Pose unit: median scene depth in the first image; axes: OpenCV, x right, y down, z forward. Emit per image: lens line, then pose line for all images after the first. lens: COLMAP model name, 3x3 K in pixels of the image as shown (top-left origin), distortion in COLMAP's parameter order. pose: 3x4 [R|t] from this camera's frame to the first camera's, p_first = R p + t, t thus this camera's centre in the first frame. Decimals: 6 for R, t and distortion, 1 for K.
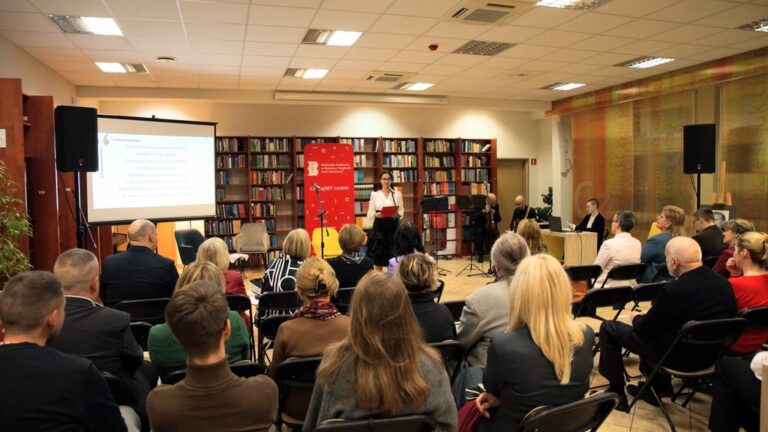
lens RADIAL K [[526.4, 0, 384.0], [0, 526.4, 216.0], [0, 0, 1]] dist [-0.147209, 0.127267]
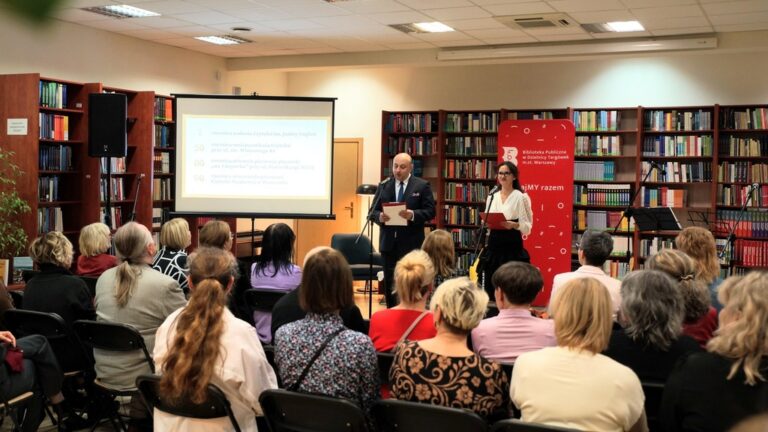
lens RADIAL K [[921.0, 0, 357.8], [0, 921.0, 201.3], [0, 0, 1]] dist [-0.004005, 0.148751]
pose [[0.730931, 0.043476, -0.681066, 0.476787], [-0.069032, 0.997560, -0.010406, -0.007123], [0.678951, 0.054621, 0.732148, -0.000709]]
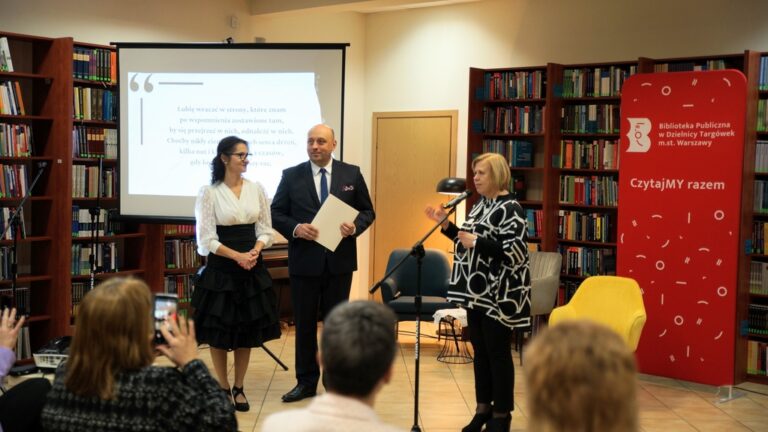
lens RADIAL K [[1018.1, 0, 384.0], [0, 1018.1, 216.0], [0, 0, 1]] dist [0.071411, 0.037922]
pose [[0.522737, 0.067252, -0.849837, 0.404278], [-0.081395, 0.996267, 0.028774, -0.029862], [0.848600, 0.054131, 0.526259, 0.362803]]
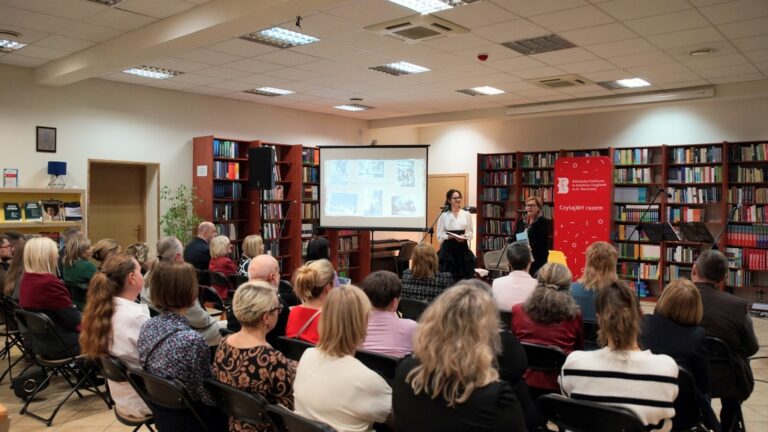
lens RADIAL K [[620.0, 0, 384.0], [0, 620.0, 216.0], [0, 0, 1]] dist [-0.090991, 0.121846]
pose [[0.536455, 0.038716, -0.843040, 0.533564], [-0.066248, 0.997796, 0.003668, -0.019229], [0.841325, 0.053882, 0.537838, 0.153247]]
